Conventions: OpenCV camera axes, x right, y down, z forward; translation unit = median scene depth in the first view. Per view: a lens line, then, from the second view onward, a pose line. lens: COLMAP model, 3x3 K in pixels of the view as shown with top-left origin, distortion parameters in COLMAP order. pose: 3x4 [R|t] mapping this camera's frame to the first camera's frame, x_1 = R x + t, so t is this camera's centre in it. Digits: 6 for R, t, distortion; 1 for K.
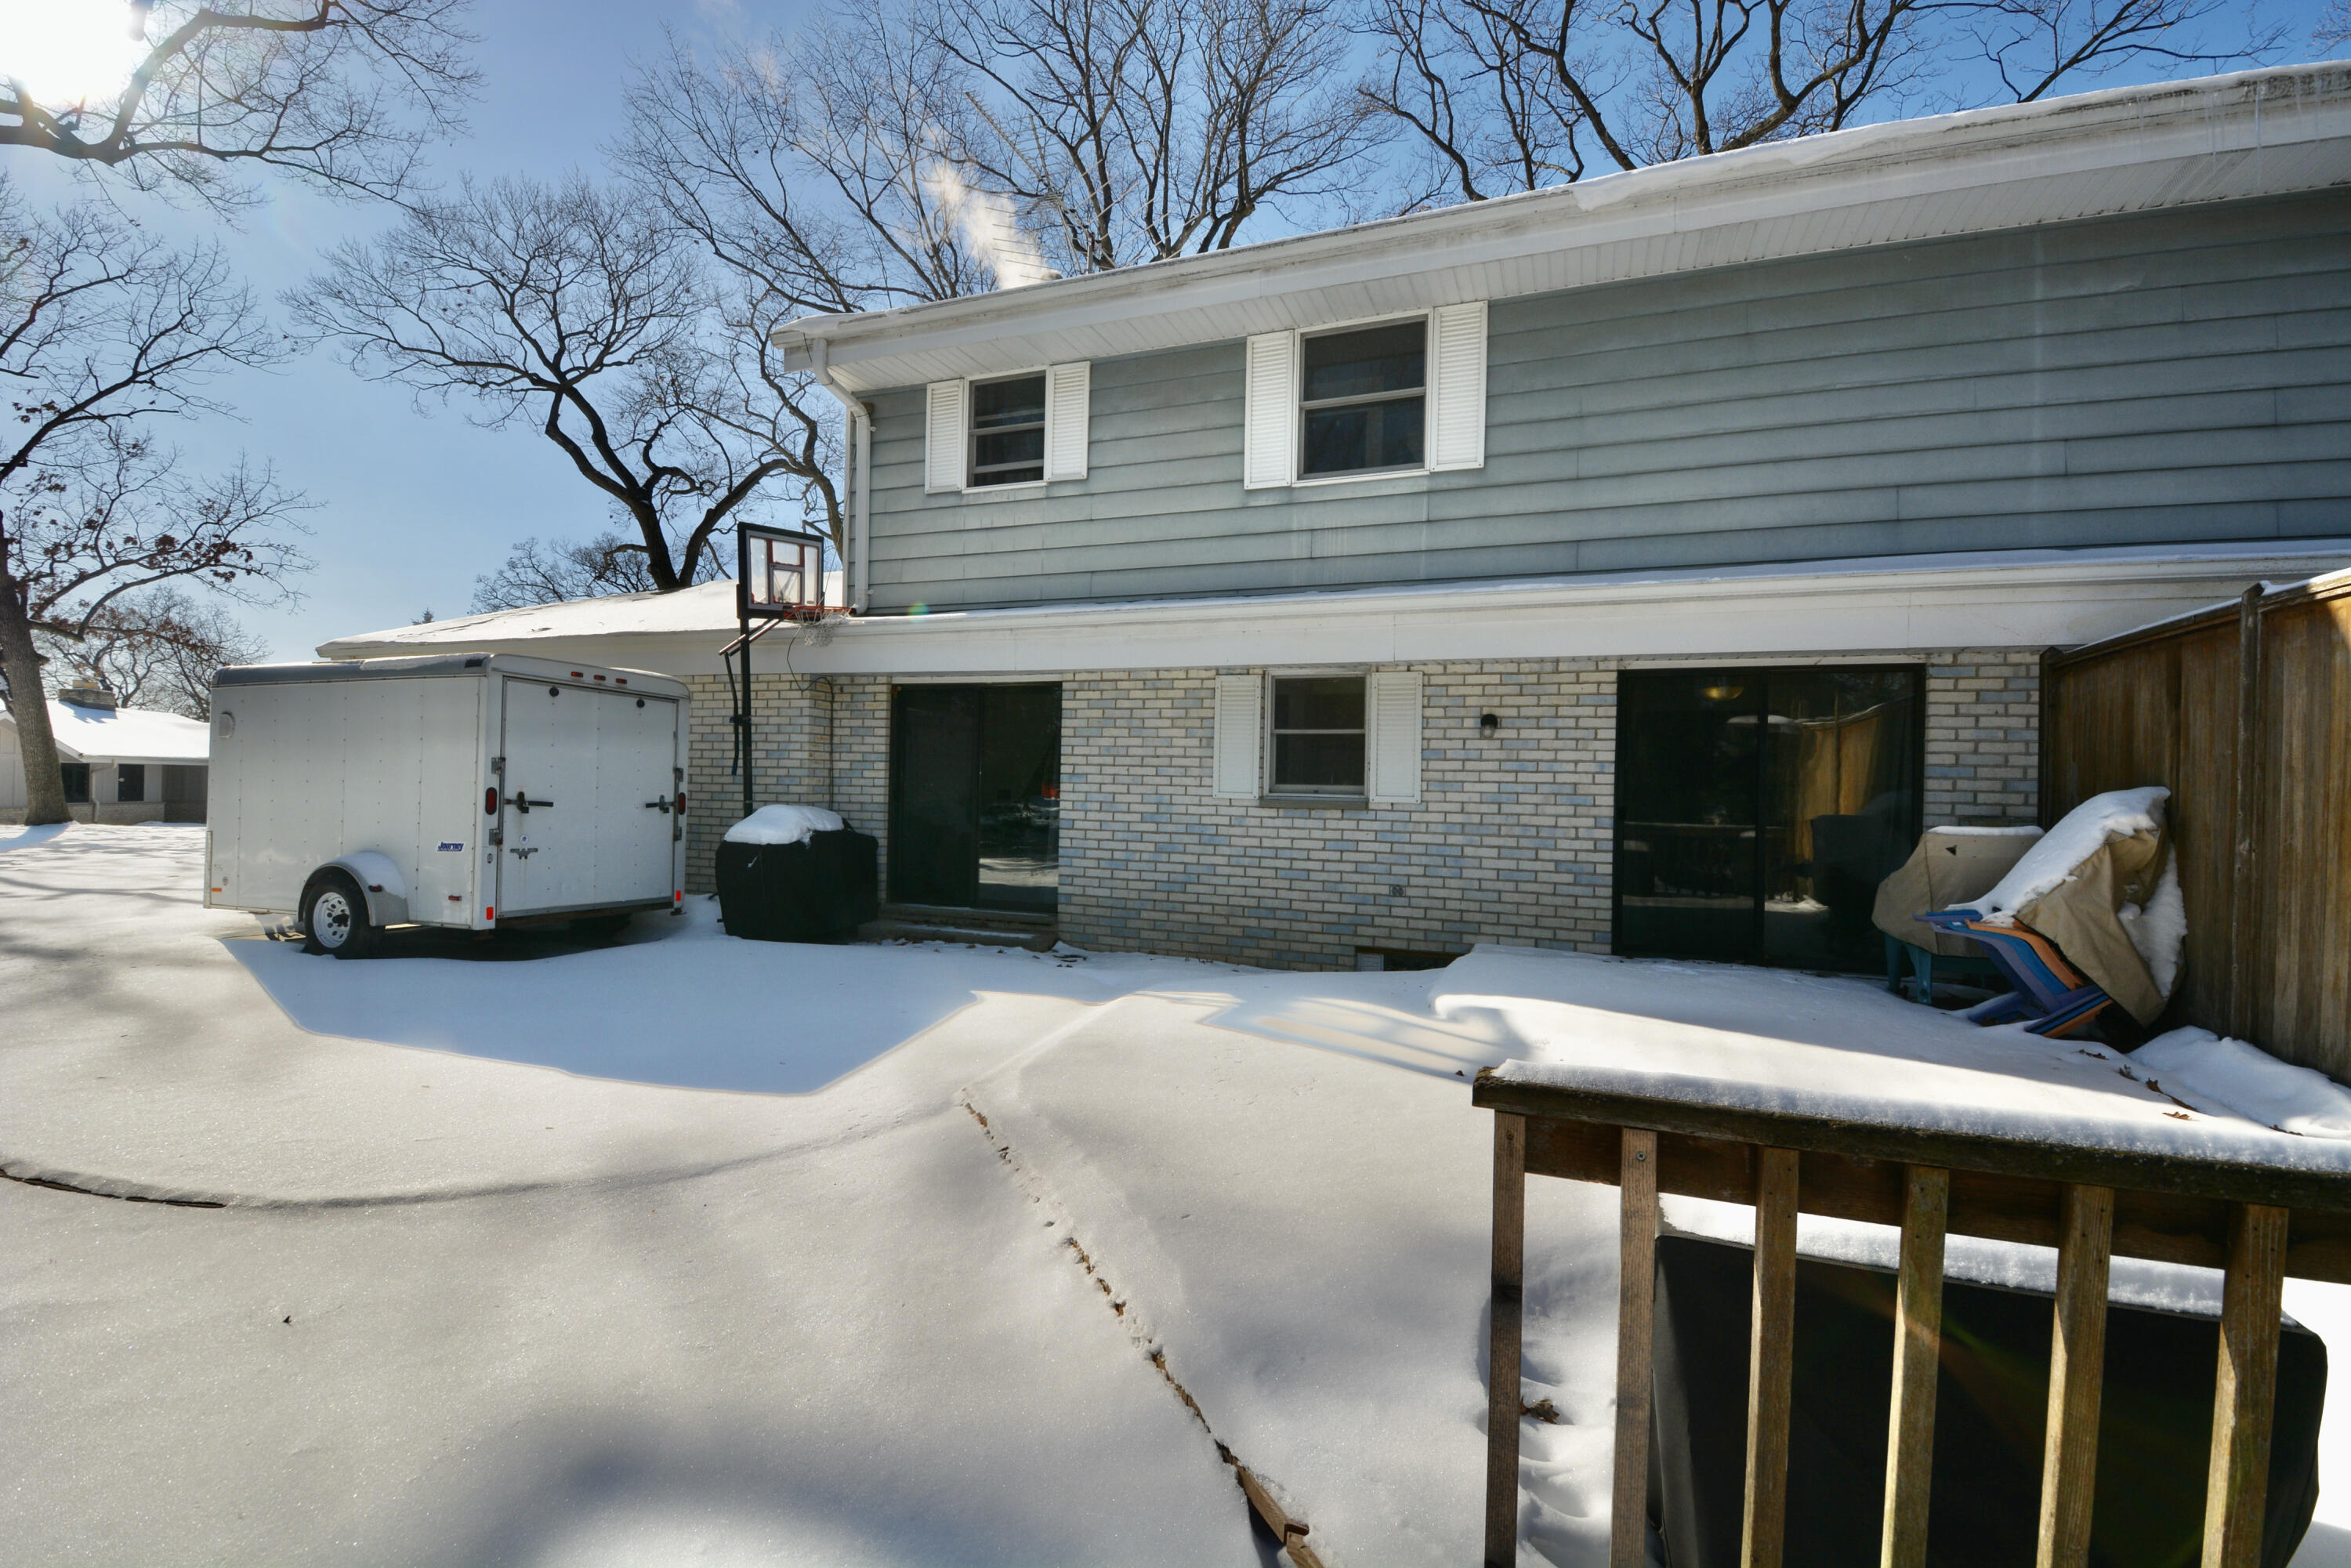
lens RADIAL K [[1029.9, 0, 1166.7], [0, 1029.9, 790.5], [0, 0, 1]] dist [0.007518, -0.015374]
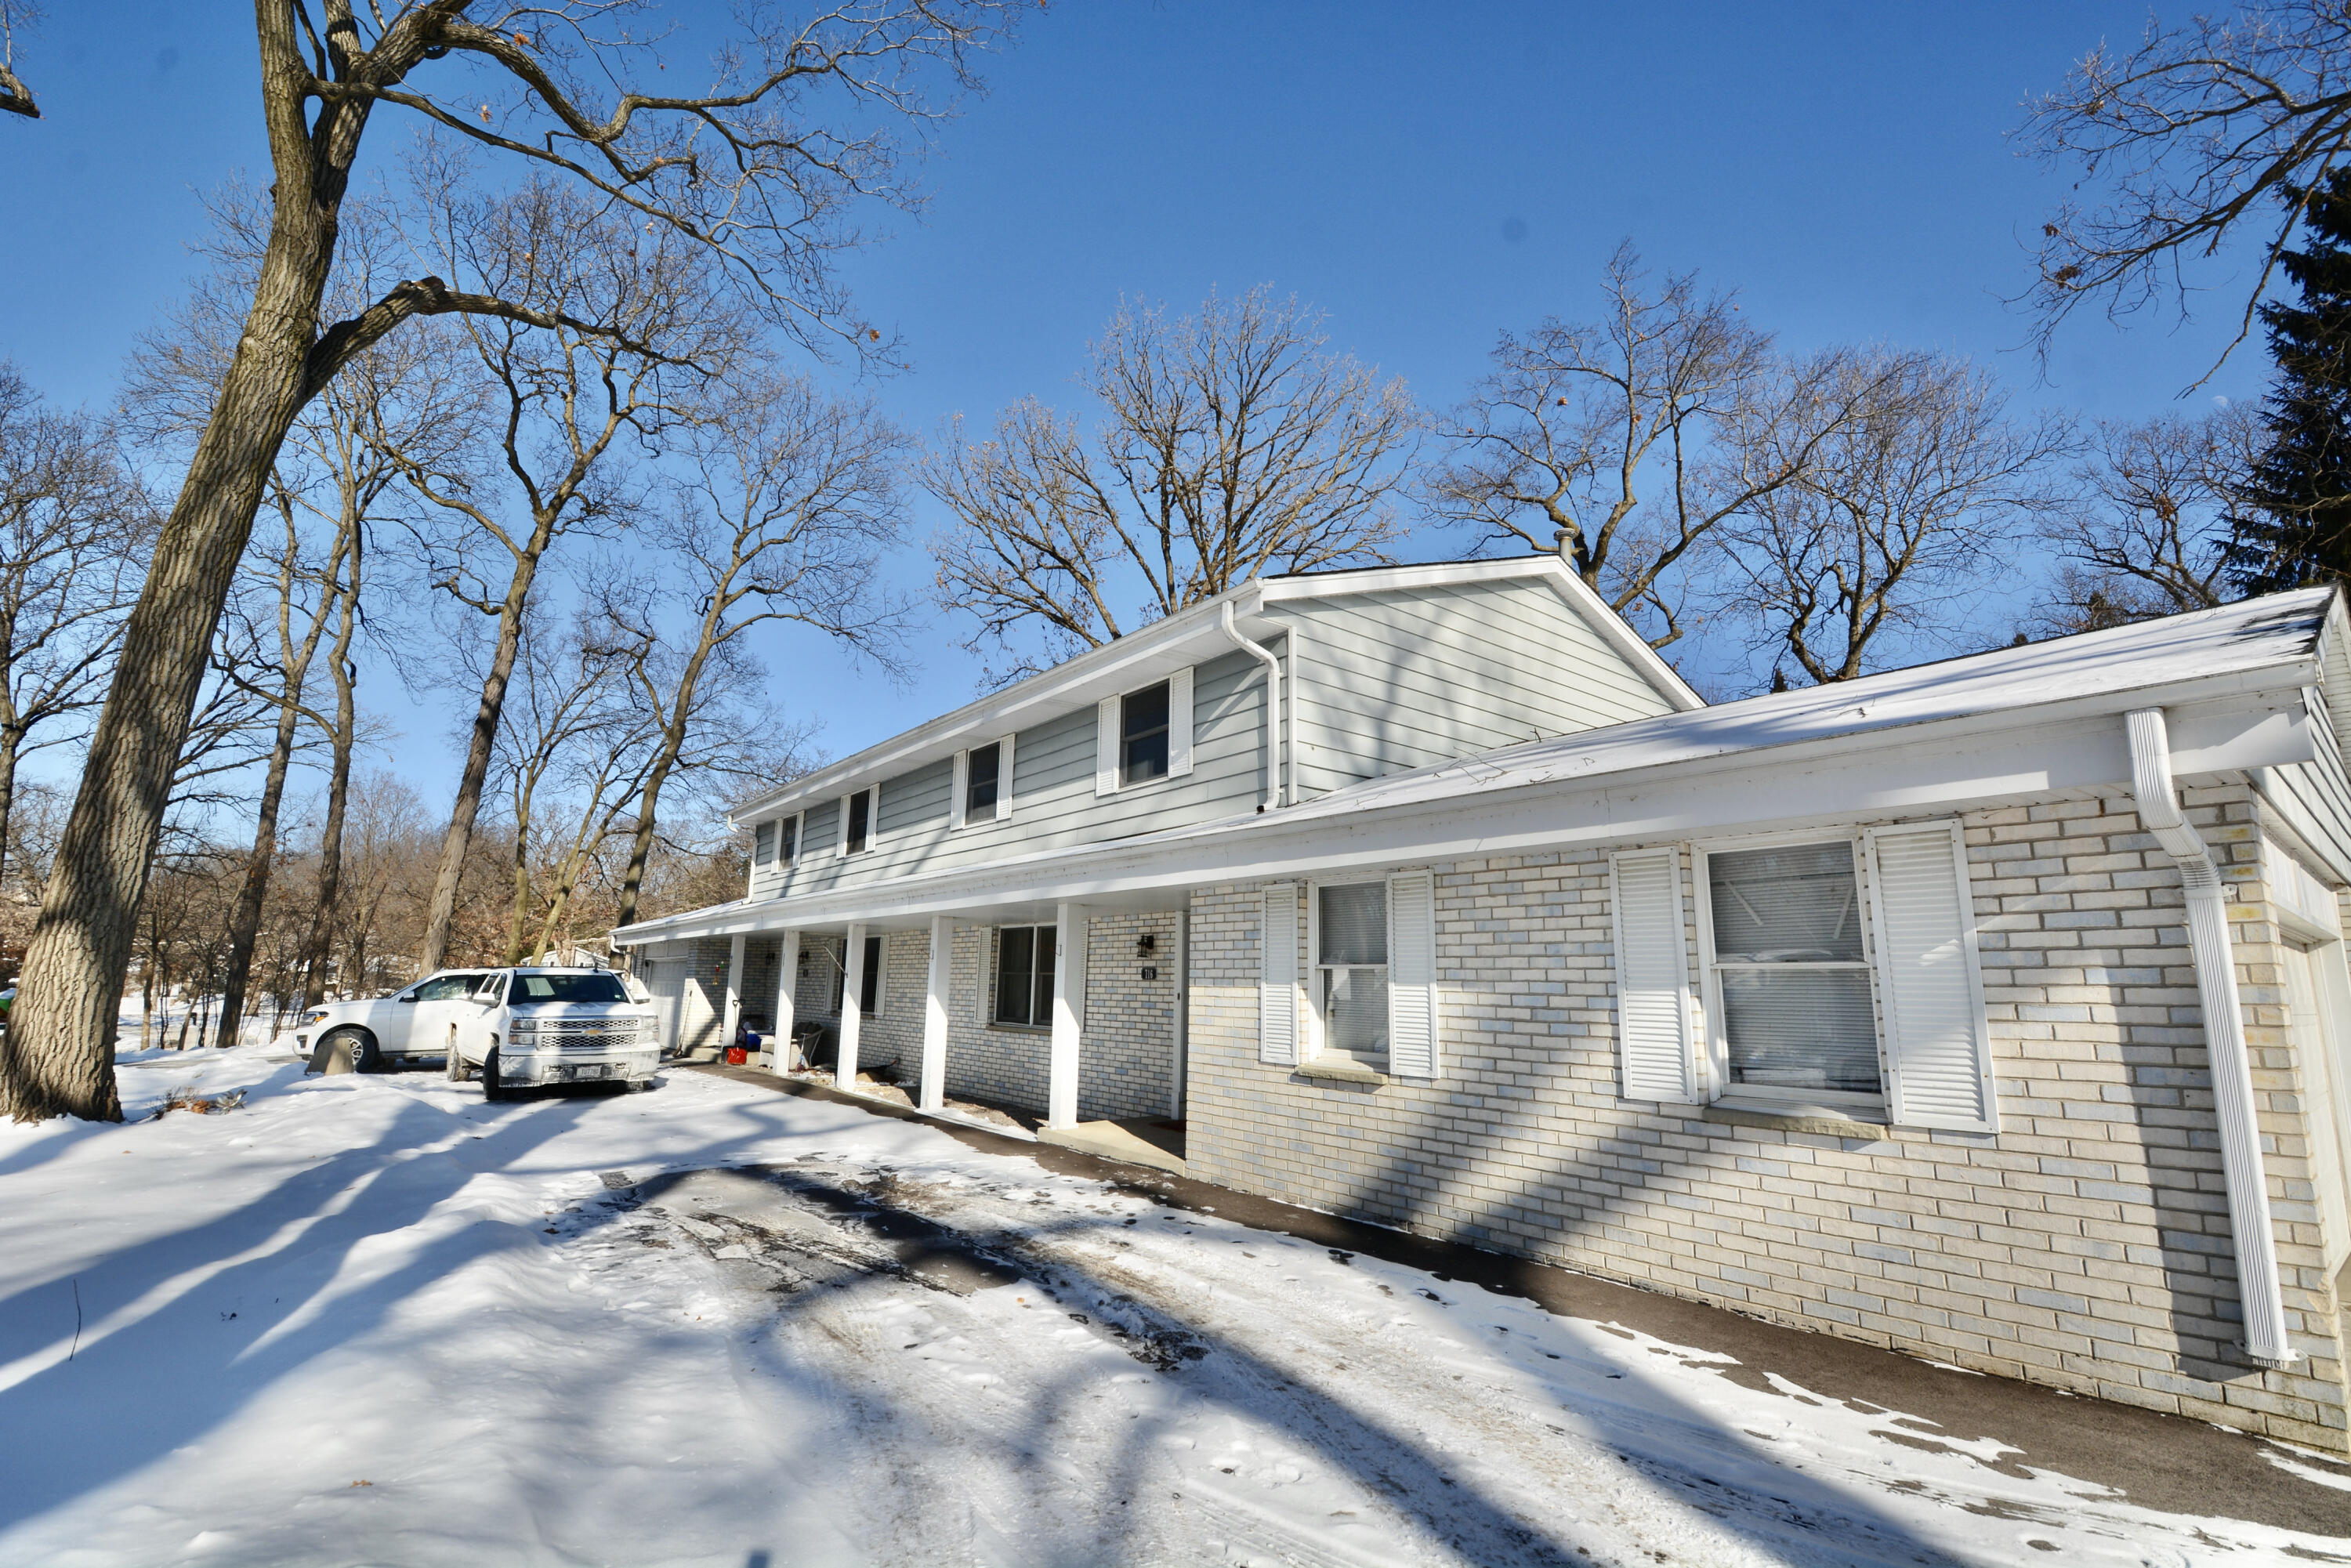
lens RADIAL K [[1029.9, 0, 1164.1], [0, 1029.9, 788.5], [0, 0, 1]] dist [0.007518, -0.015374]
pose [[0.861867, -0.113896, -0.494179, 0.969937], [0.011973, 0.978752, -0.204698, 0.019669], [0.506993, 0.170506, 0.844918, -0.284826]]
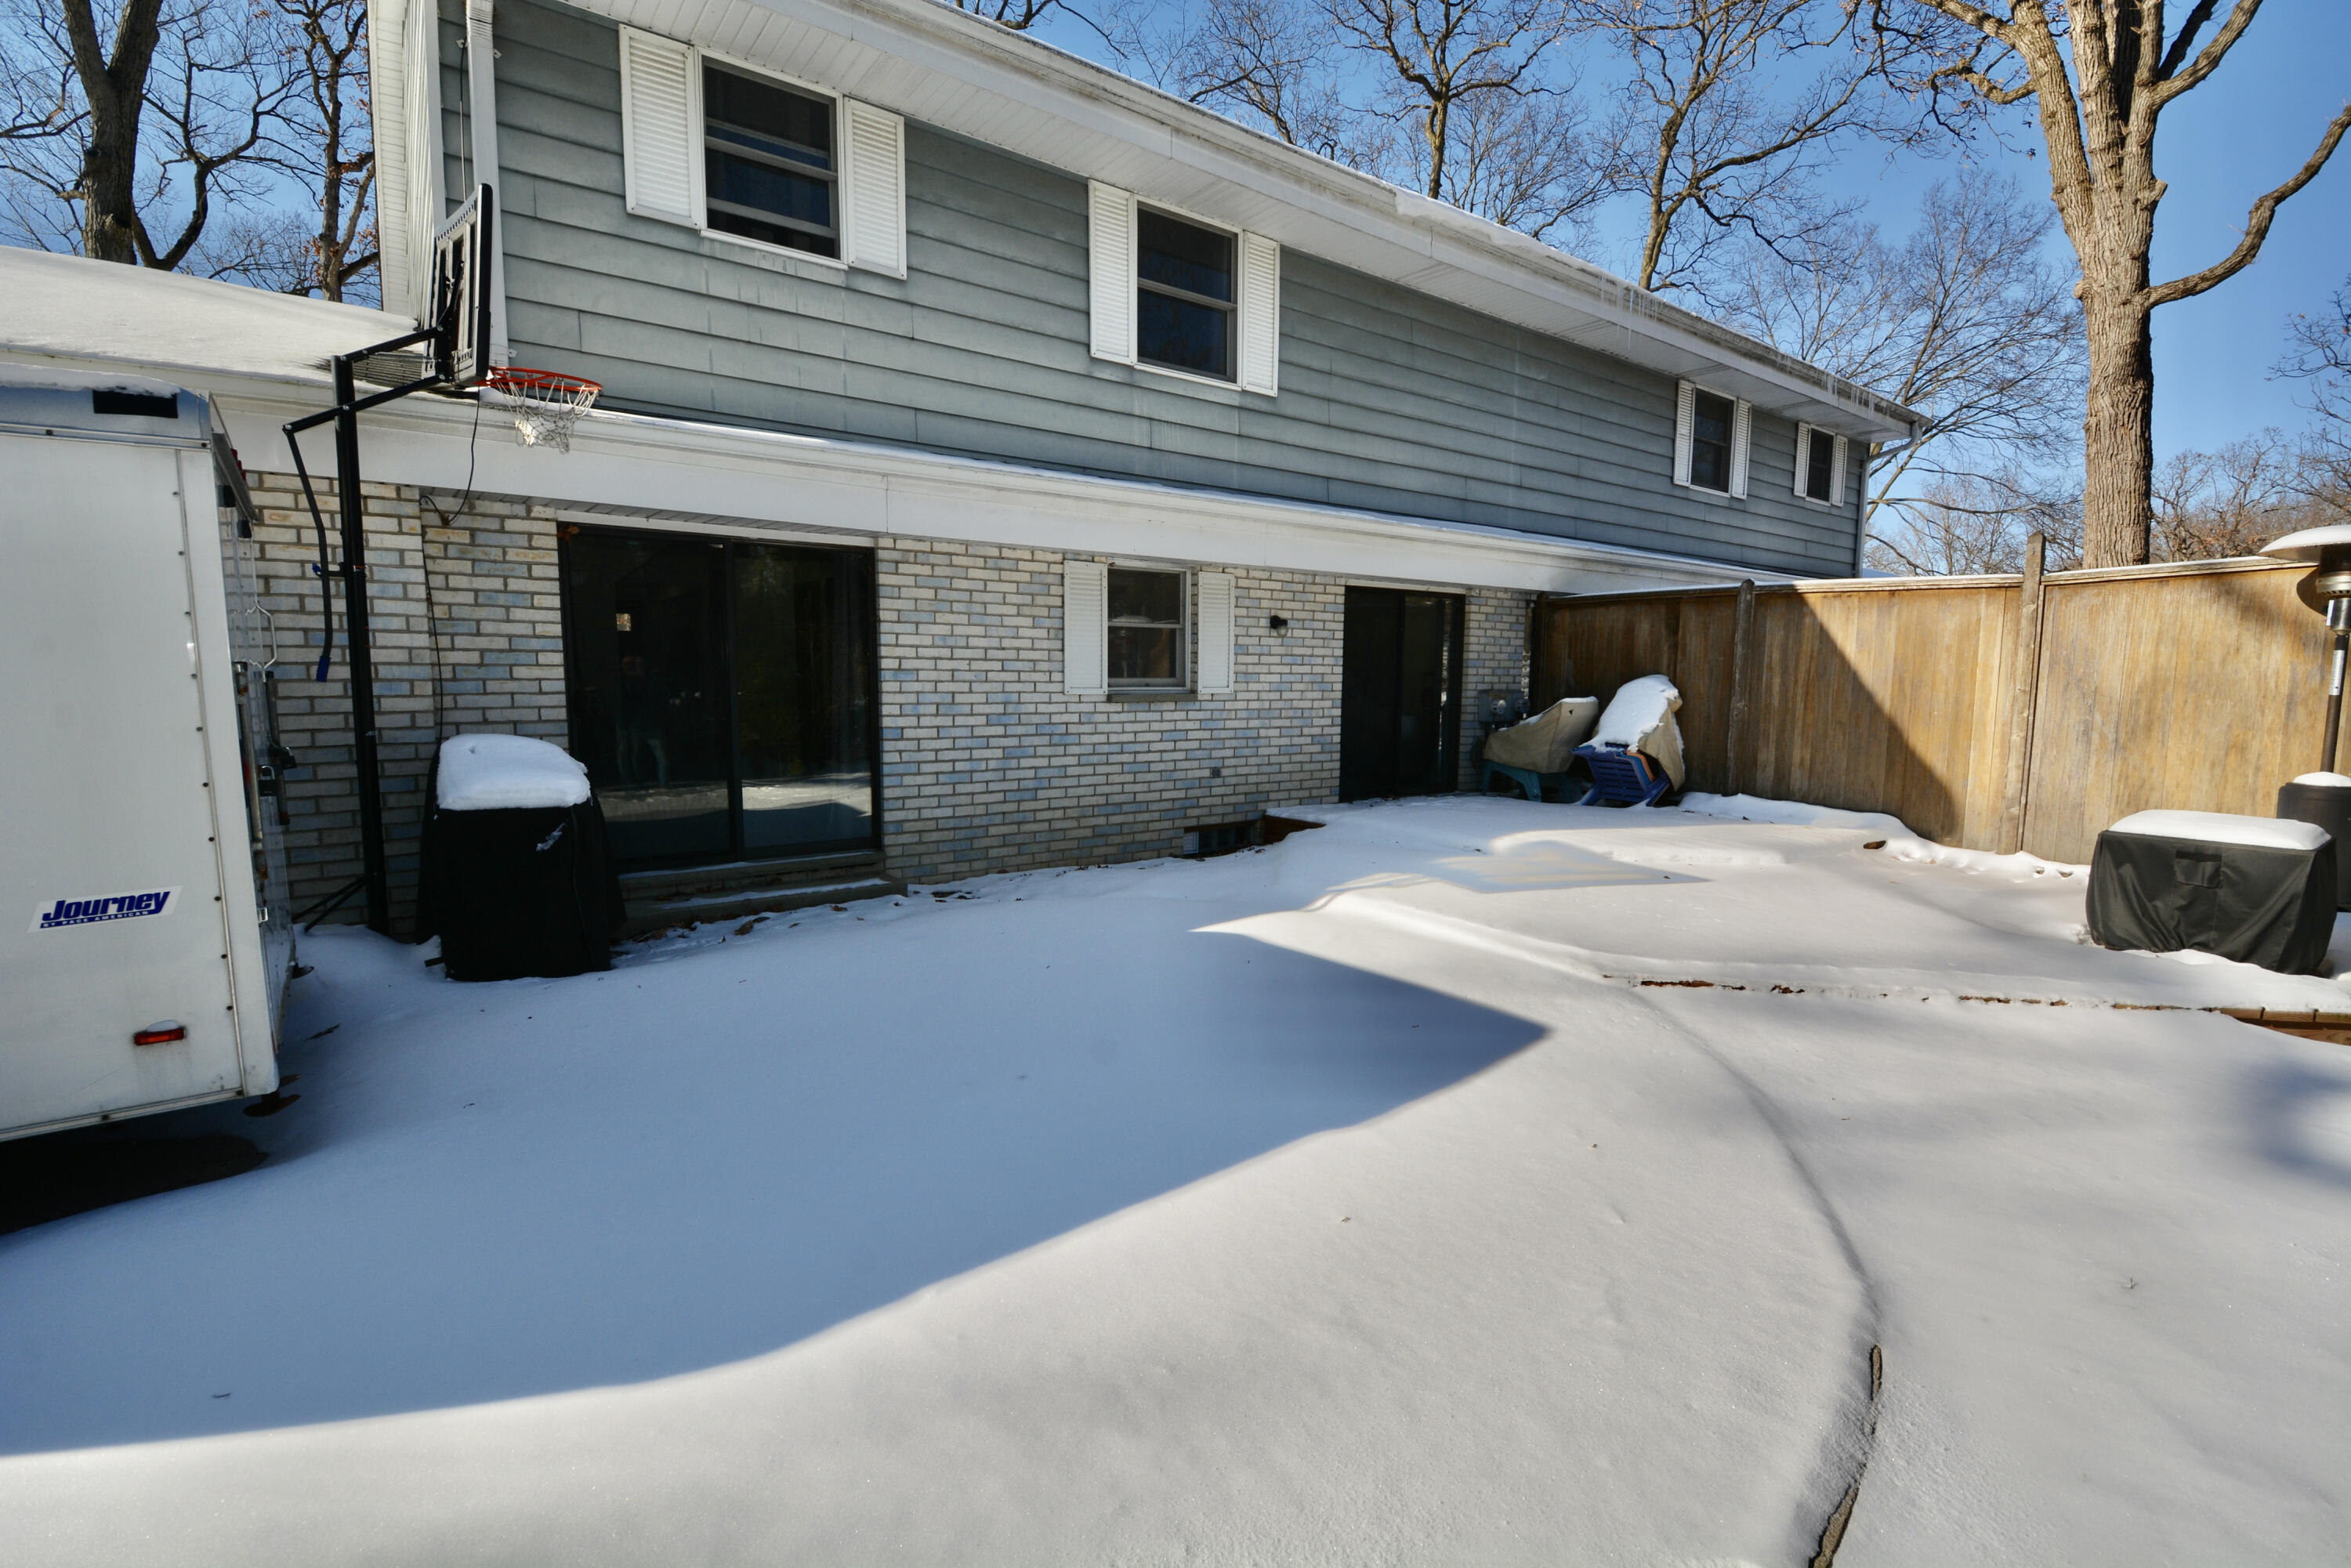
lens RADIAL K [[1029.9, 0, 1181.6], [0, 1029.9, 791.9], [0, 0, 1]] dist [0.007518, -0.015374]
pose [[0.519095, -0.120071, 0.846240, -0.727109], [0.003178, 0.990348, 0.138568, -0.035671], [-0.854710, -0.069241, 0.514467, 0.445099]]
